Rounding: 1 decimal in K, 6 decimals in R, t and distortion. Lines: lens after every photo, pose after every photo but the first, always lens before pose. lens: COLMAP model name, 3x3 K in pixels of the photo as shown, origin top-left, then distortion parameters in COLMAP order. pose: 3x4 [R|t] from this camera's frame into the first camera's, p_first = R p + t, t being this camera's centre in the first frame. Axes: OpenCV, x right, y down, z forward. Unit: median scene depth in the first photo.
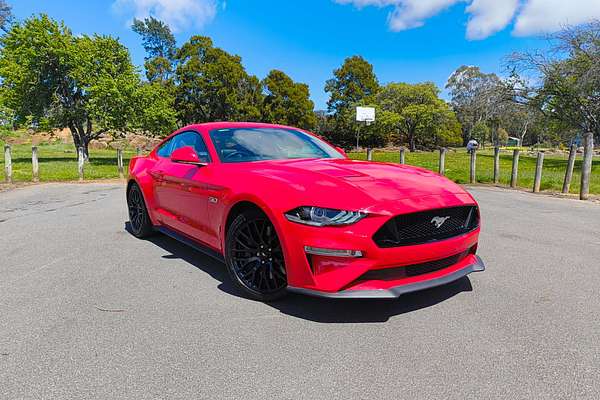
lens RADIAL K [[434.9, 0, 301.4], [0, 434.9, 202.2], [0, 0, 1]] dist [0.017614, -0.006484]
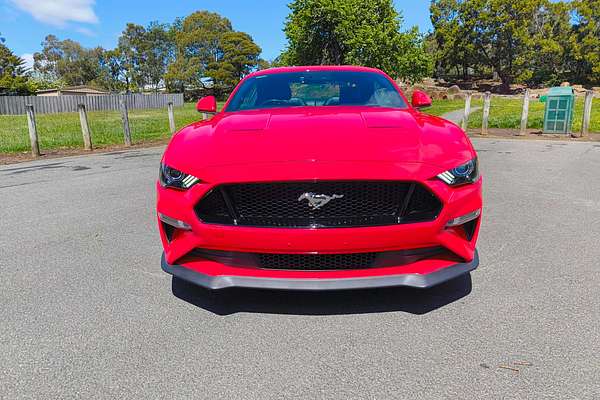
lens RADIAL K [[434.9, 0, 309.6], [0, 434.9, 194.5], [0, 0, 1]] dist [0.017614, -0.006484]
pose [[0.768205, 0.114414, -0.629897, 0.099799], [-0.049677, 0.991588, 0.119526, -0.006380], [0.638273, -0.060529, 0.767426, 0.060945]]
